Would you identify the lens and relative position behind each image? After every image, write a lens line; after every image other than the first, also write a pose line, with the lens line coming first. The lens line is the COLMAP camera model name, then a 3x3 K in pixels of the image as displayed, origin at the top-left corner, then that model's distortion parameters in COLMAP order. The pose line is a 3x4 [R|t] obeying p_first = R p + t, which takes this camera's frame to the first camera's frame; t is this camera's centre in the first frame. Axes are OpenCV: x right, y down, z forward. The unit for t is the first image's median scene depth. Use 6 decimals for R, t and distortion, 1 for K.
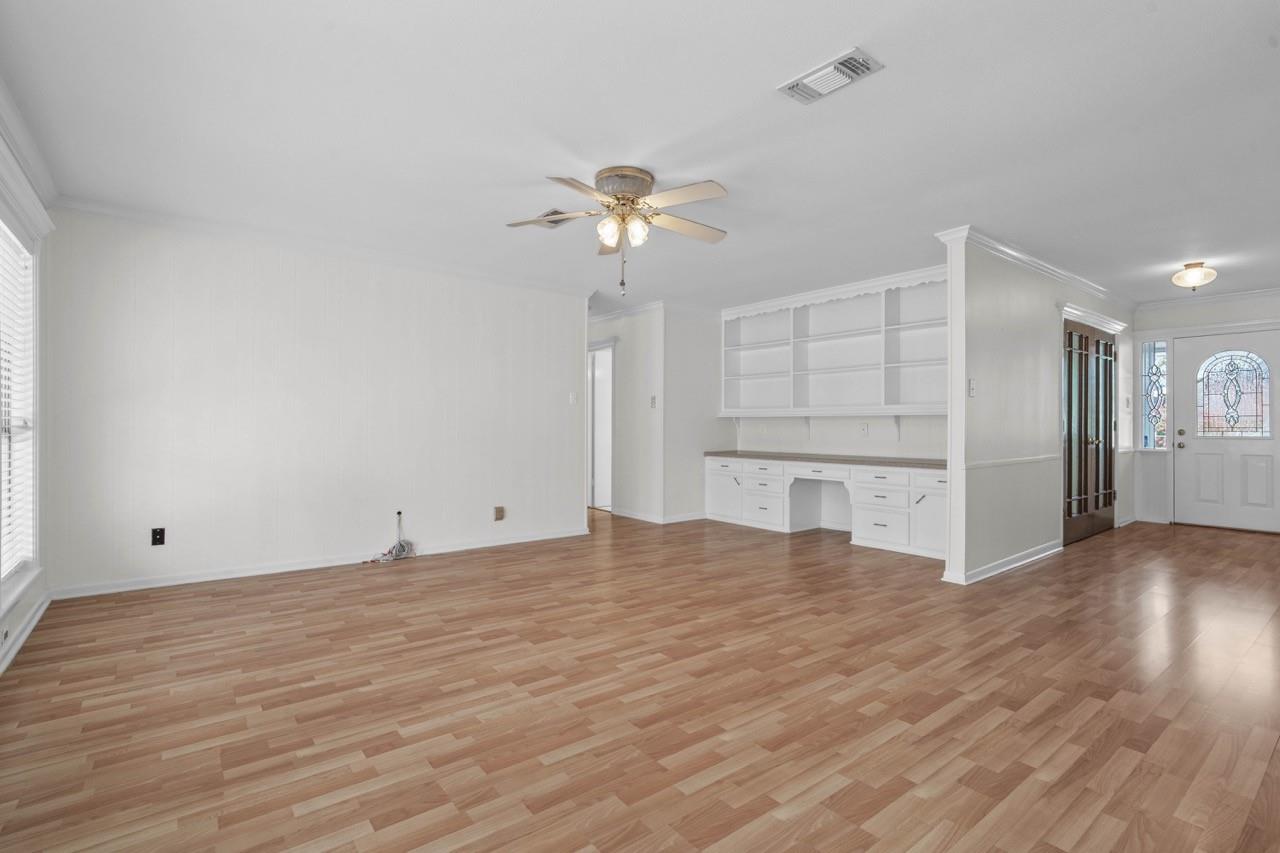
lens RADIAL K [[602.8, 0, 631.6], [0, 602.8, 425.1], [0, 0, 1]] dist [-0.012808, 0.003051]
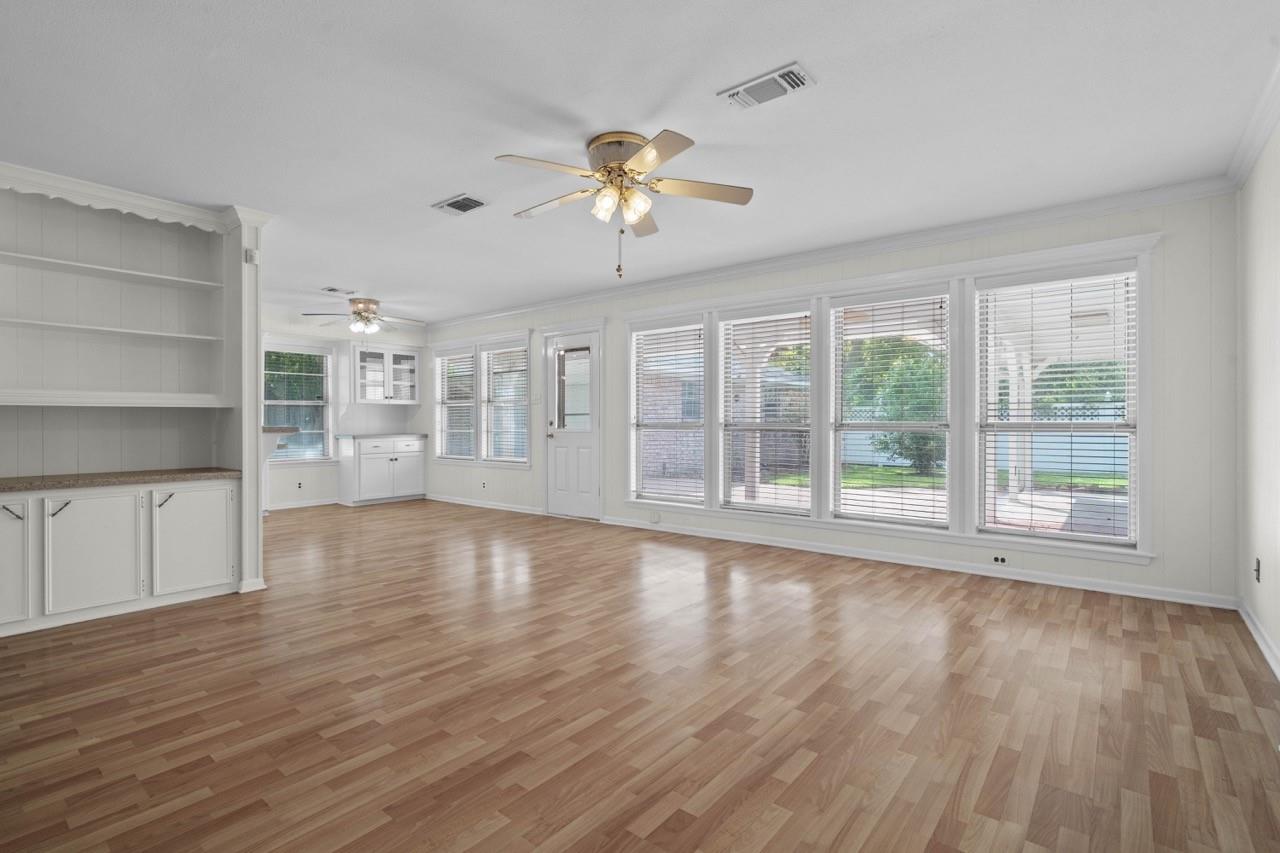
lens RADIAL K [[602.8, 0, 636.8], [0, 602.8, 425.0], [0, 0, 1]] dist [-0.012808, 0.003051]
pose [[-0.972757, -0.001741, -0.231819, 0.188677], [-0.002591, 0.999991, 0.003361, 0.003680], [0.231811, 0.003870, -0.972753, 2.062738]]
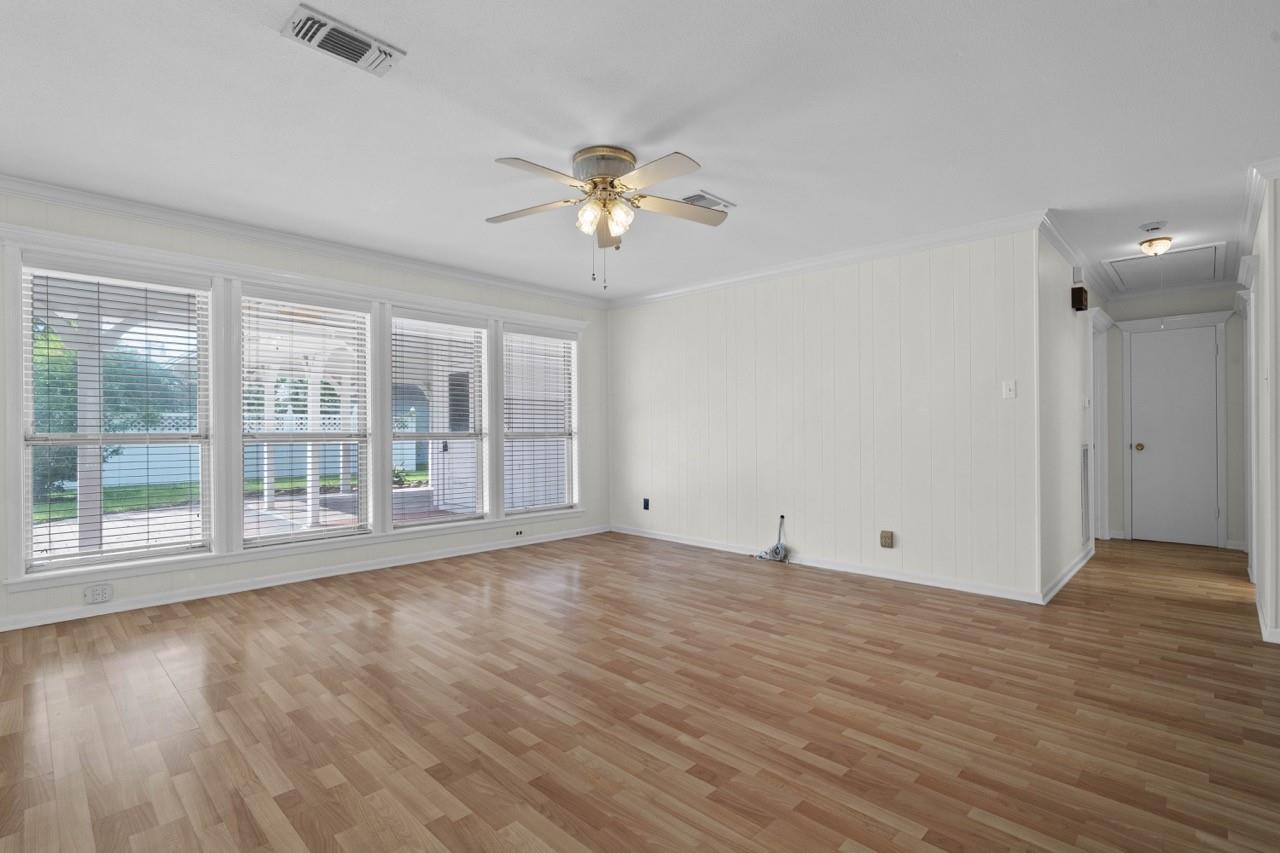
lens RADIAL K [[602.8, 0, 633.5], [0, 602.8, 429.1], [0, 0, 1]] dist [-0.012808, 0.003051]
pose [[0.138252, -0.007044, -0.990372, 0.980974], [0.002419, 0.999974, -0.006775, 0.004774], [0.990394, -0.001459, 0.138265, 1.001591]]
